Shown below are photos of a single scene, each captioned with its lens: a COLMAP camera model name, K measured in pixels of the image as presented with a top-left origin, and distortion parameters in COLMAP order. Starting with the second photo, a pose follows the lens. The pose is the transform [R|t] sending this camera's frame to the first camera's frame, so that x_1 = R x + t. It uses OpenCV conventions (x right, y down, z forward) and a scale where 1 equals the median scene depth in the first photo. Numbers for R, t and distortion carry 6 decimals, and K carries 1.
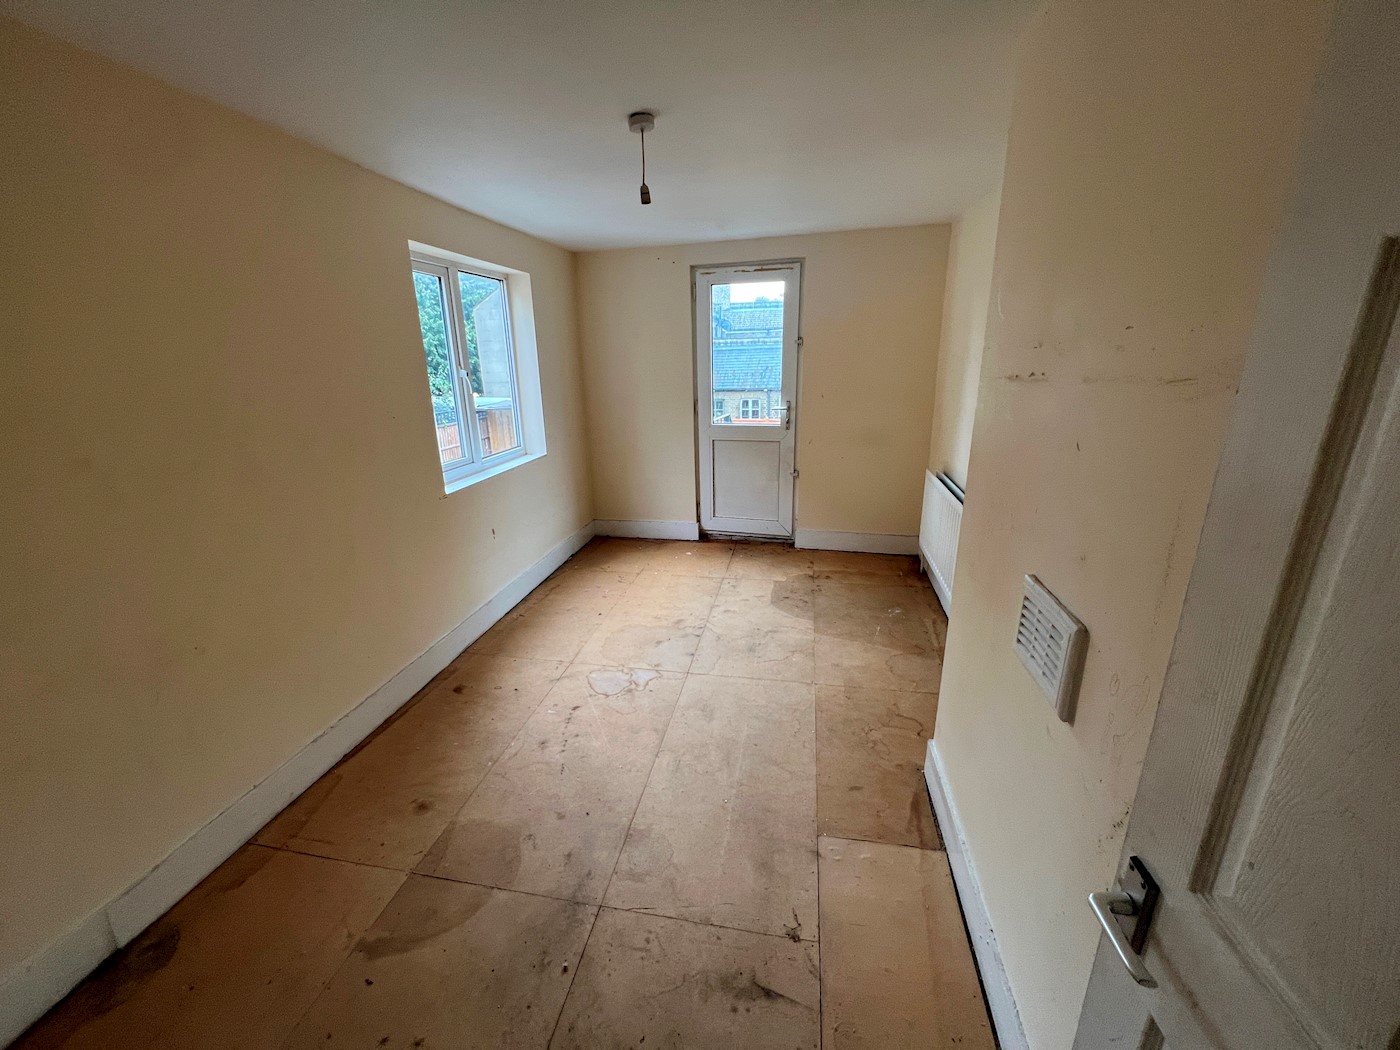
lens RADIAL K [[560.6, 0, 694.7], [0, 560.6, 523.5], [0, 0, 1]] dist [0.000082, -0.000054]
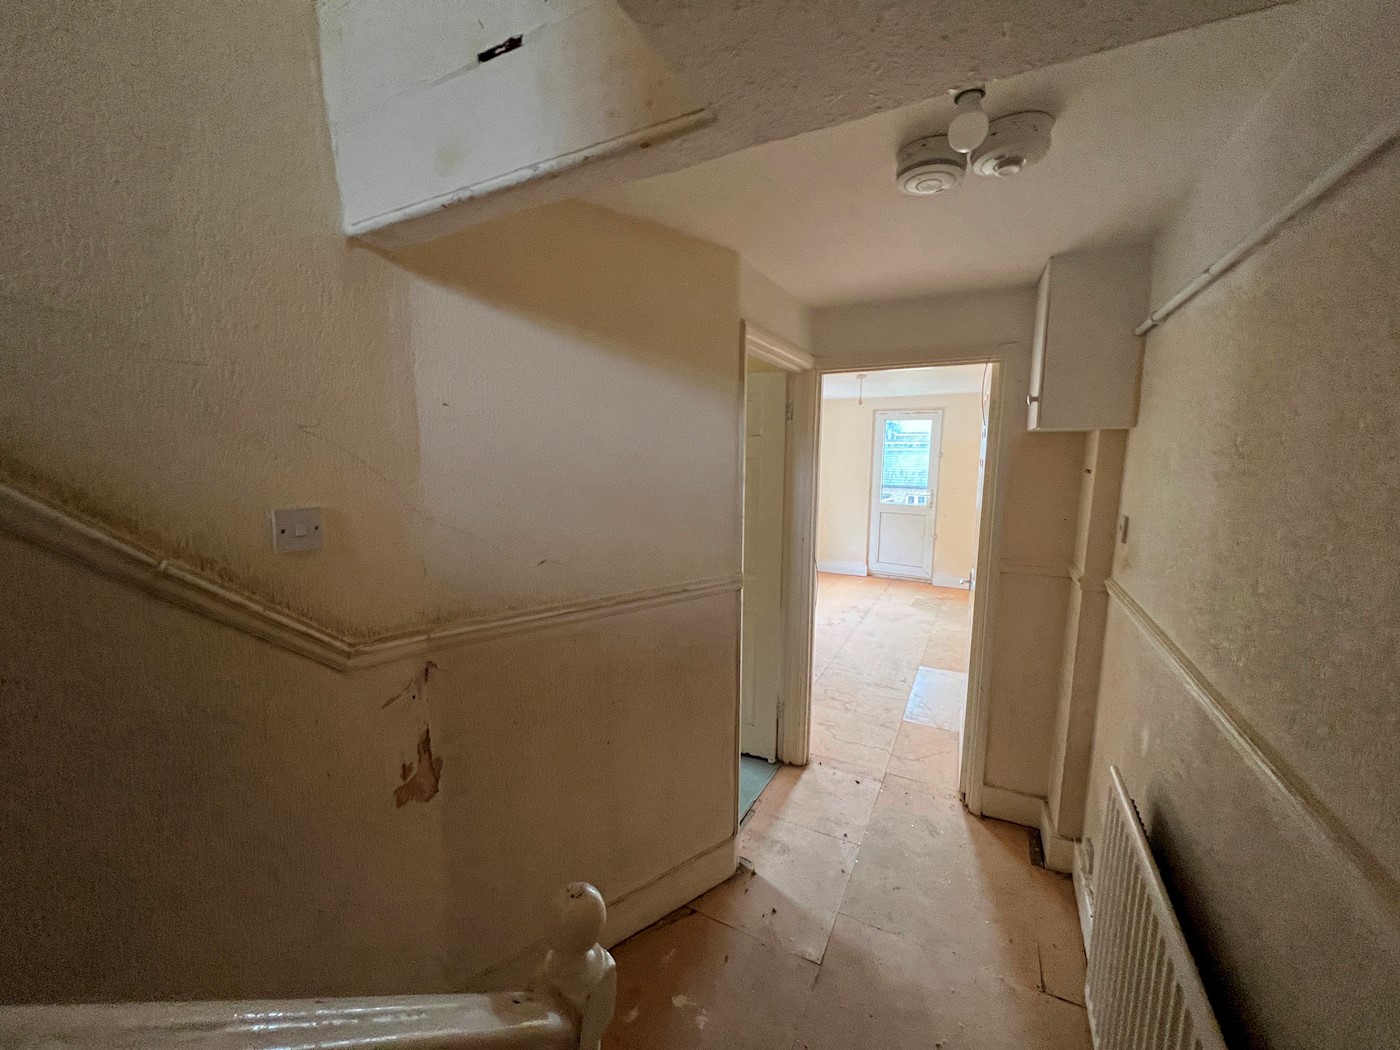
lens RADIAL K [[560.6, 0, 694.7], [0, 560.6, 523.5], [0, 0, 1]] dist [0.000082, -0.000054]
pose [[0.957996, 0.067615, -0.278698, -0.030415], [-0.111392, 0.983236, -0.144354, 0.192799], [0.264265, 0.169335, 0.949468, -0.726967]]
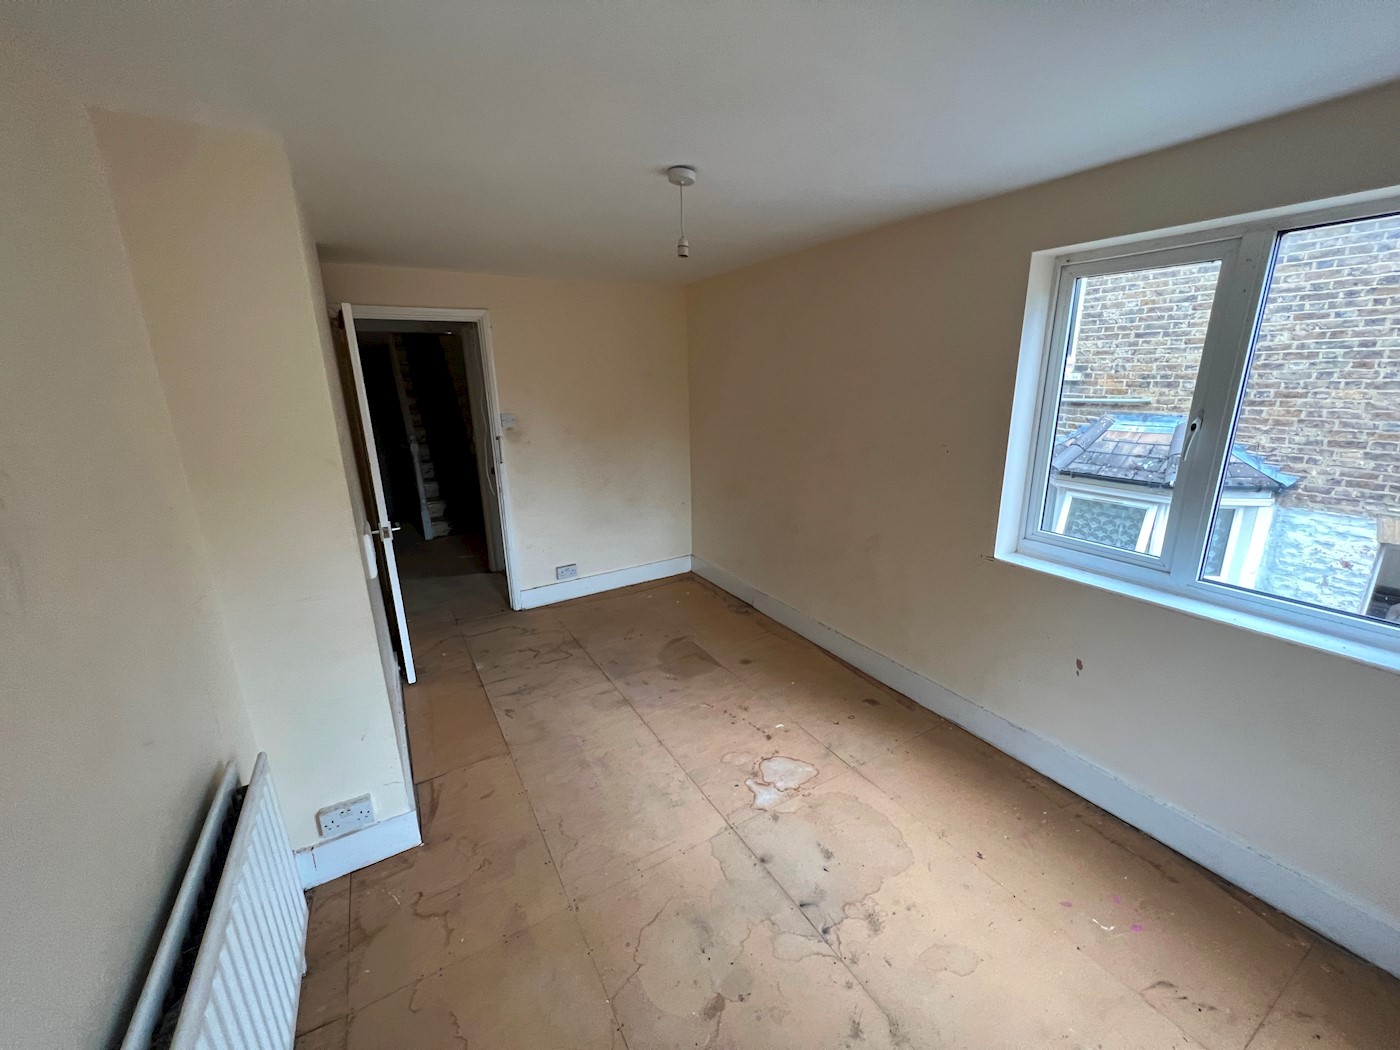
lens RADIAL K [[560.6, 0, 694.7], [0, 560.6, 523.5], [0, 0, 1]] dist [0.000082, -0.000054]
pose [[-0.752800, 0.212934, -0.622858, 0.287592], [-0.151723, 0.864624, 0.478962, -0.310425], [0.640525, 0.455064, -0.618582, 0.881823]]
